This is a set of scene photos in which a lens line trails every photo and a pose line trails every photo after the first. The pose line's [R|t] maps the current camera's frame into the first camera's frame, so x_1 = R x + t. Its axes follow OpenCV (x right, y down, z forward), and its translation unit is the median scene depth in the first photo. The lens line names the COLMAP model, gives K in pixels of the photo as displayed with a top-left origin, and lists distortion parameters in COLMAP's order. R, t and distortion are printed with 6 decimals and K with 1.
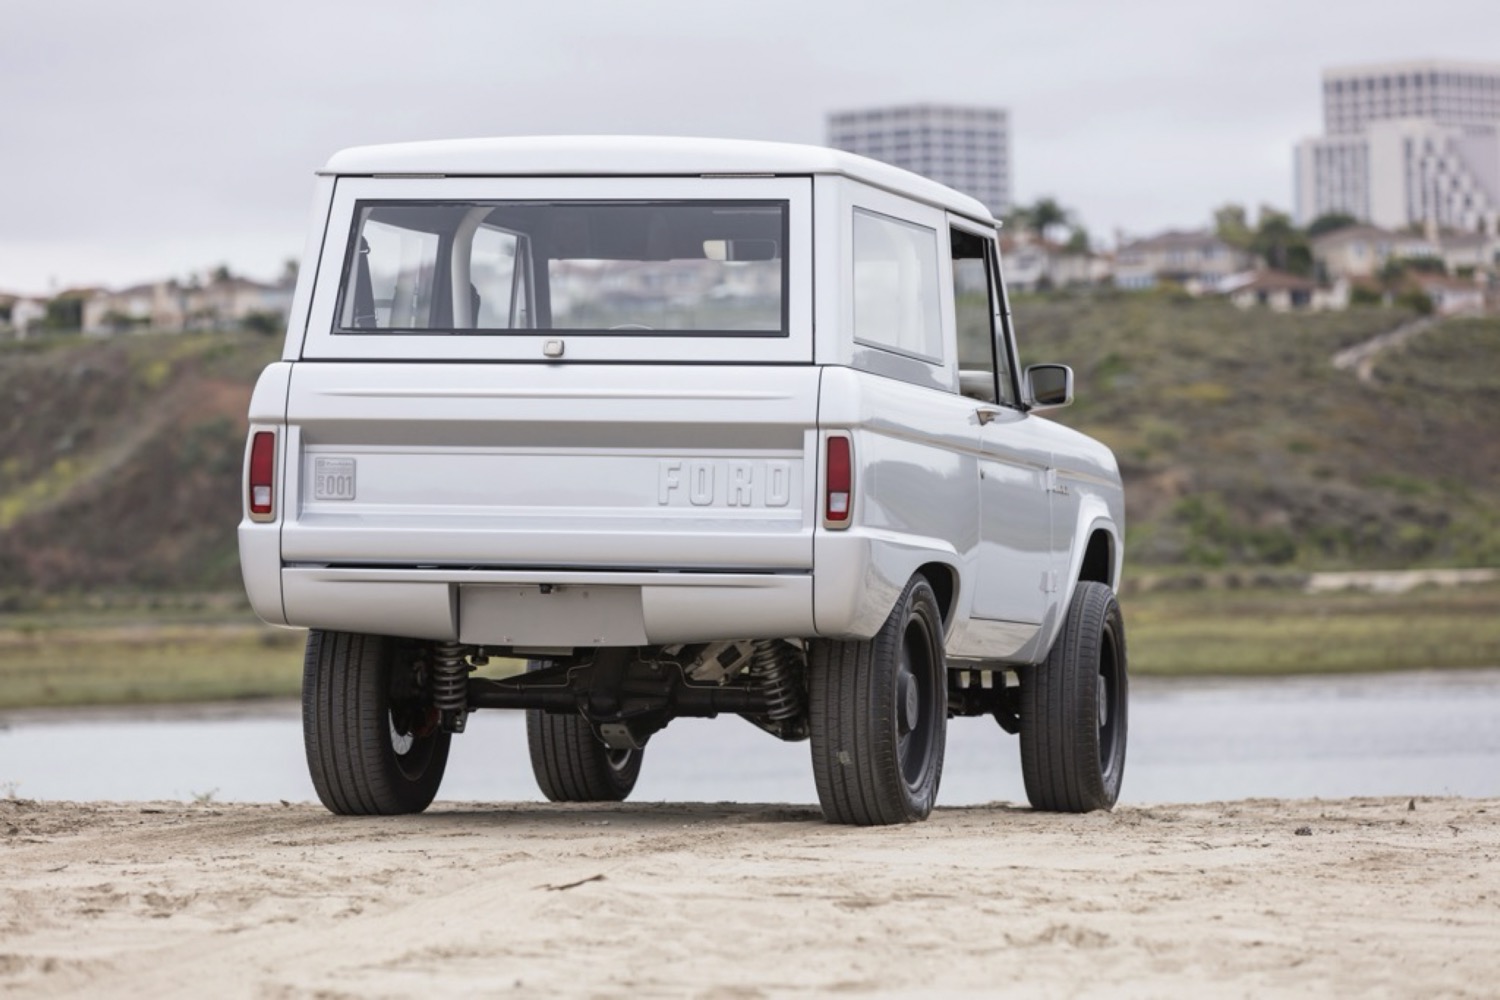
lens RADIAL K [[6024.3, 0, 750.0], [0, 6024.3, 500.0], [0, 0, 1]] dist [0.093038, -6.027265]
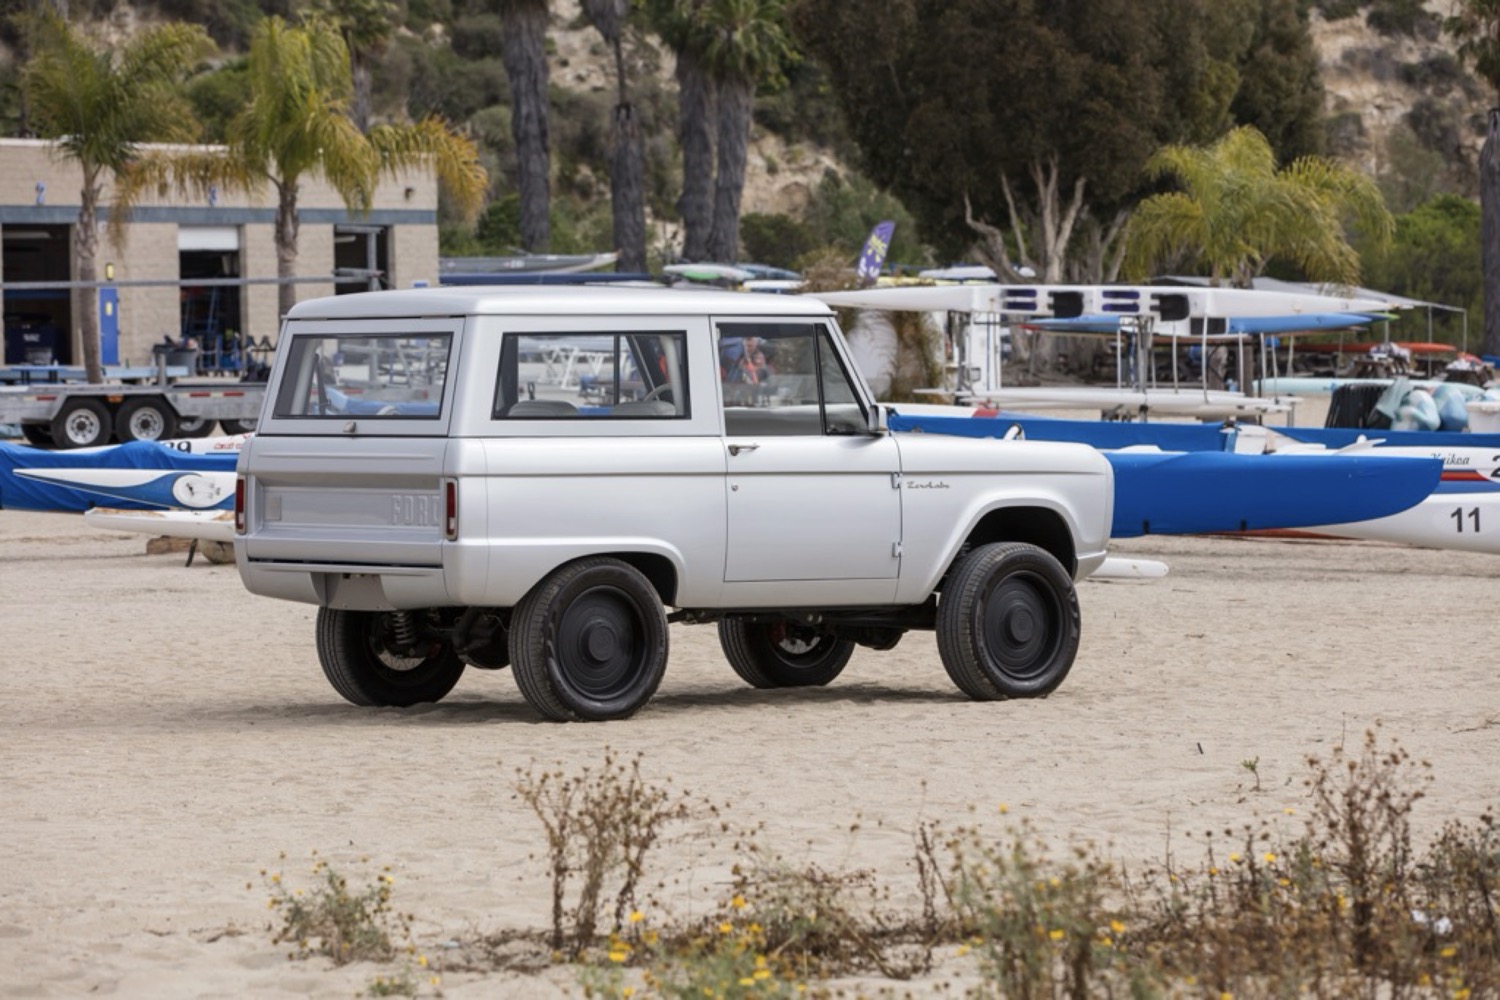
lens RADIAL K [[6767.8, 0, 750.0], [0, 6767.8, 500.0], [0, 0, 1]] dist [-0.013939, -9.141246]
pose [[0.796352, -0.012350, -0.604708, 1.142161], [0.039290, 0.998736, 0.031345, -0.057915], [0.603556, -0.048721, 0.795830, -0.379845]]
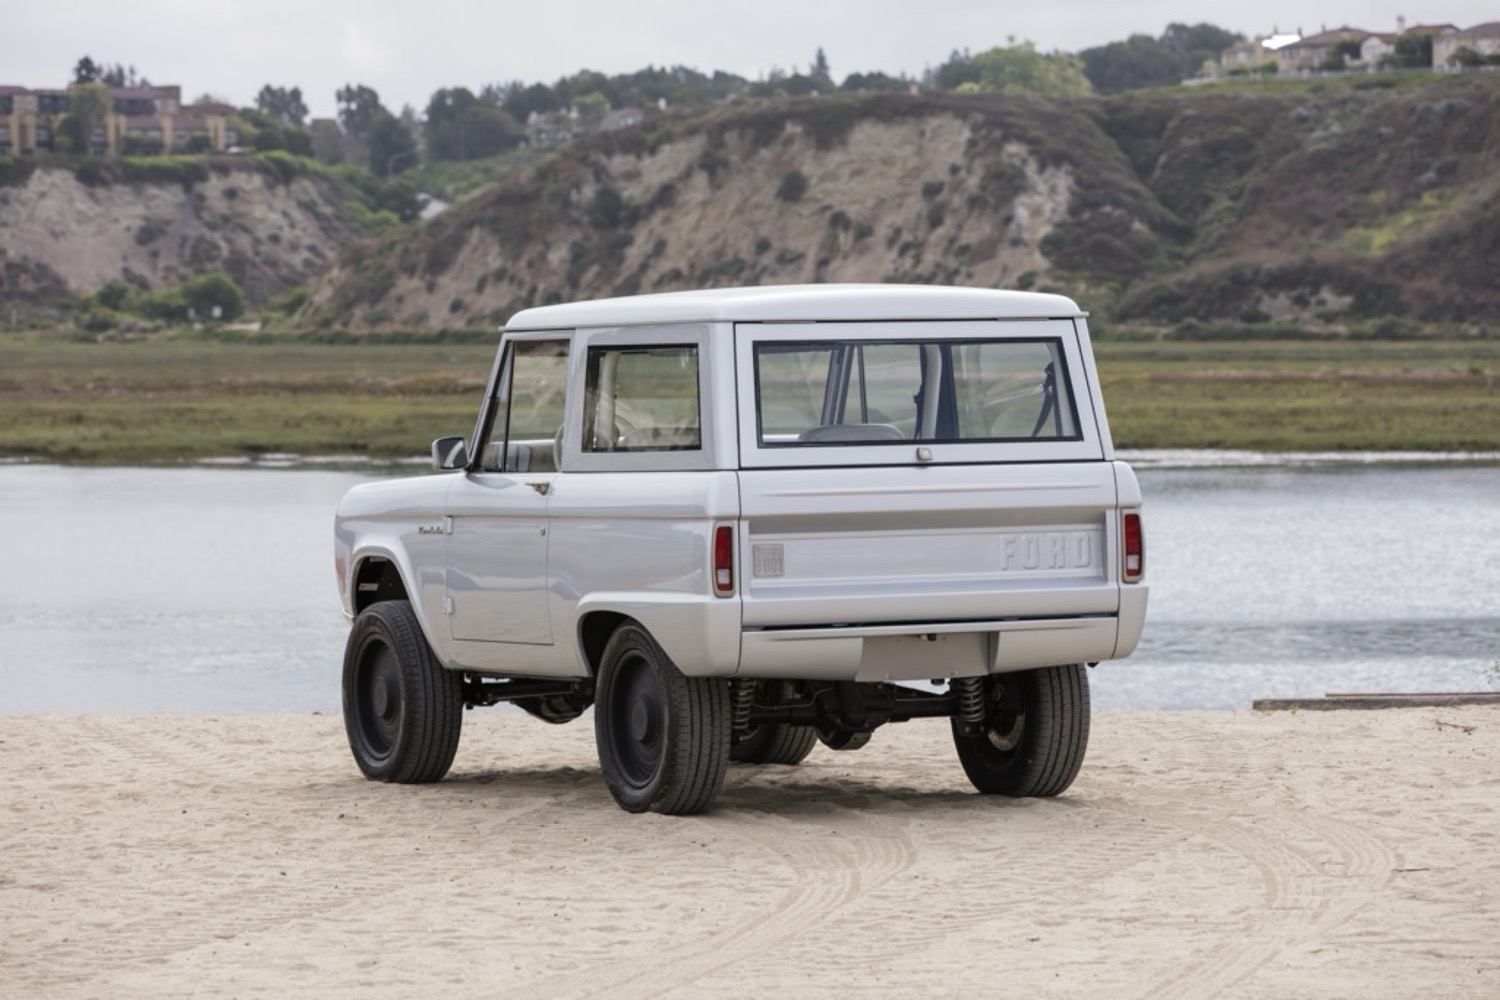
lens RADIAL K [[6024.3, 0, 750.0], [0, 6024.3, 500.0], [0, 0, 1]] dist [0.093038, -6.027265]
pose [[0.768100, -0.046050, 0.638672, -0.894312], [0.016766, 0.998515, 0.051831, -0.083276], [-0.640110, -0.029103, 0.767732, 0.014473]]
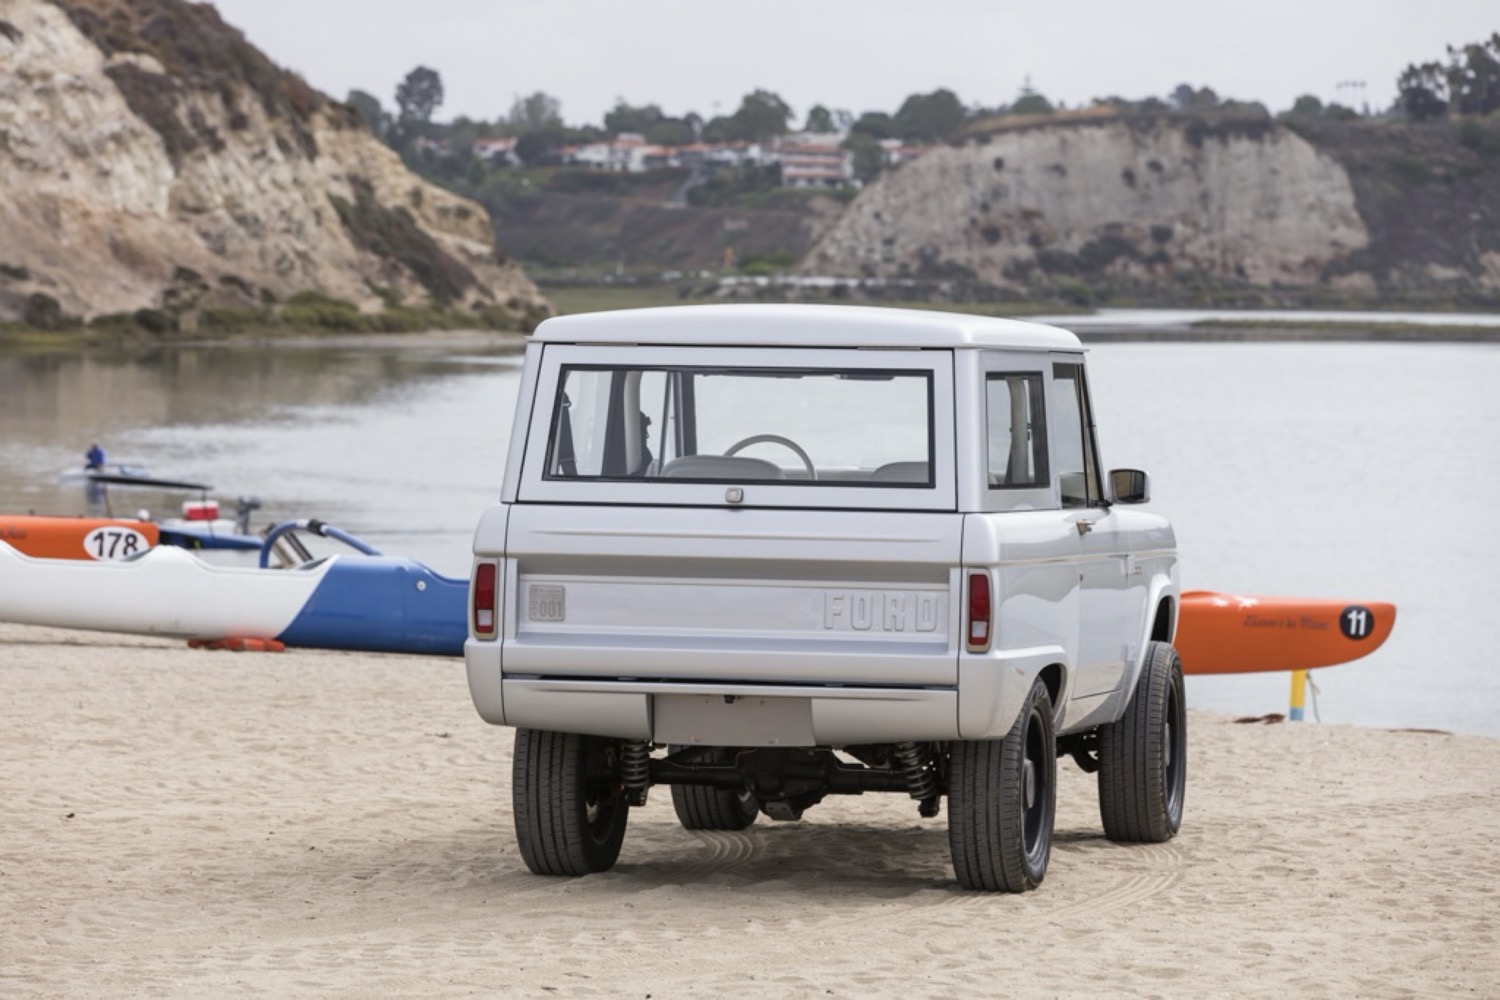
lens RADIAL K [[6024.3, 0, 750.0], [0, 6024.3, 500.0], [0, 0, 1]] dist [0.093038, -6.027265]
pose [[0.999694, -0.004346, 0.024335, -0.057760], [0.003226, 0.998941, 0.045886, -0.077814], [-0.024509, -0.045793, 0.998650, -0.178666]]
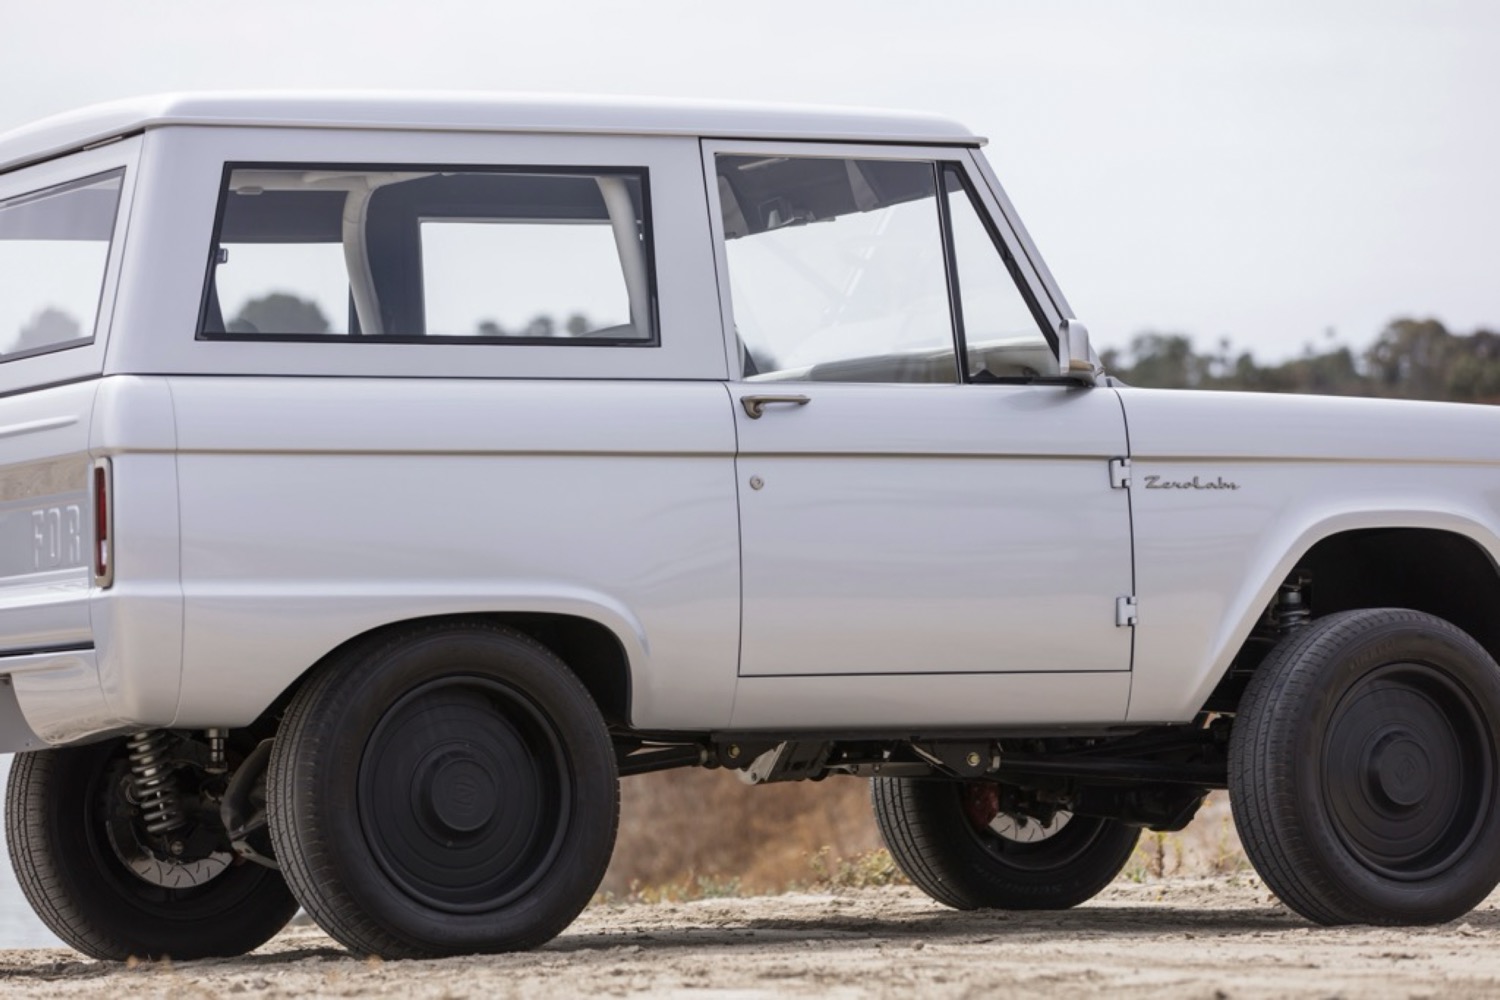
lens RADIAL K [[6024.3, 0, 750.0], [0, 6024.3, 500.0], [0, 0, 1]] dist [0.093038, -6.027265]
pose [[0.678167, -0.081249, -0.730403, 0.618097], [0.069641, 0.996502, -0.046188, 0.034224], [0.731601, -0.019543, 0.681453, 0.523109]]
